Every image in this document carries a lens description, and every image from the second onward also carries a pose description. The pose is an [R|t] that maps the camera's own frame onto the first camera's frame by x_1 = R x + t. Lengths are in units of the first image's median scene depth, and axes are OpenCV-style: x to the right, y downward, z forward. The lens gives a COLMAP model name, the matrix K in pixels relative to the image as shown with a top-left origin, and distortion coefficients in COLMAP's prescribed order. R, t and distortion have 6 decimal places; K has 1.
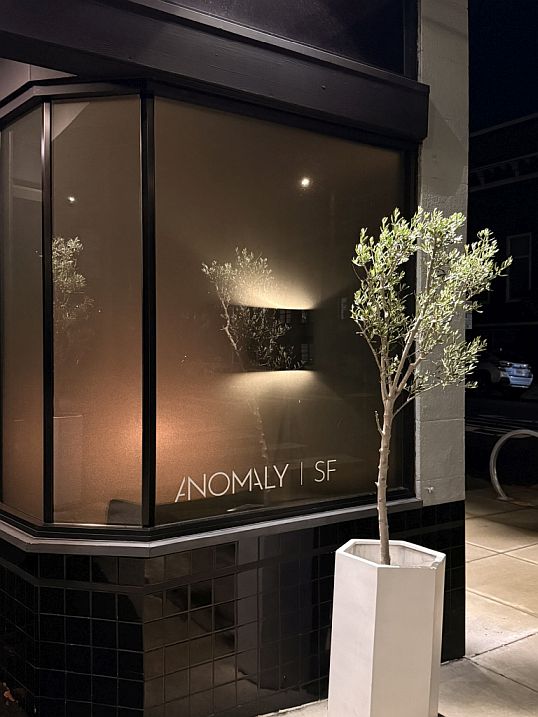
lens RADIAL K [[709.4, 0, 268.8], [0, 709.4, 358.2], [0, 0, 1]] dist [-0.021138, 0.000000]
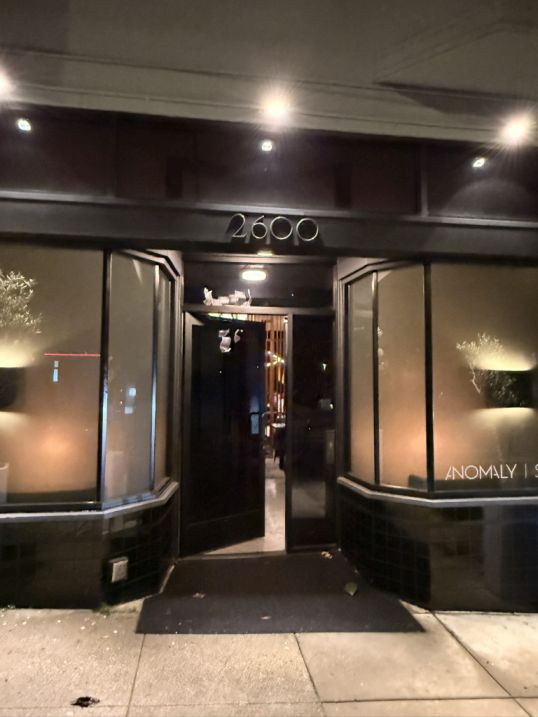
lens RADIAL K [[462.4, 0, 268.9], [0, 462.4, 361.5], [0, 0, 1]] dist [0.005176, -0.001034]
pose [[0.892194, -0.024129, -0.451006, 0.005984], [-0.006323, 0.997807, -0.065891, -0.016501], [0.451607, 0.061639, 0.890085, -0.251067]]
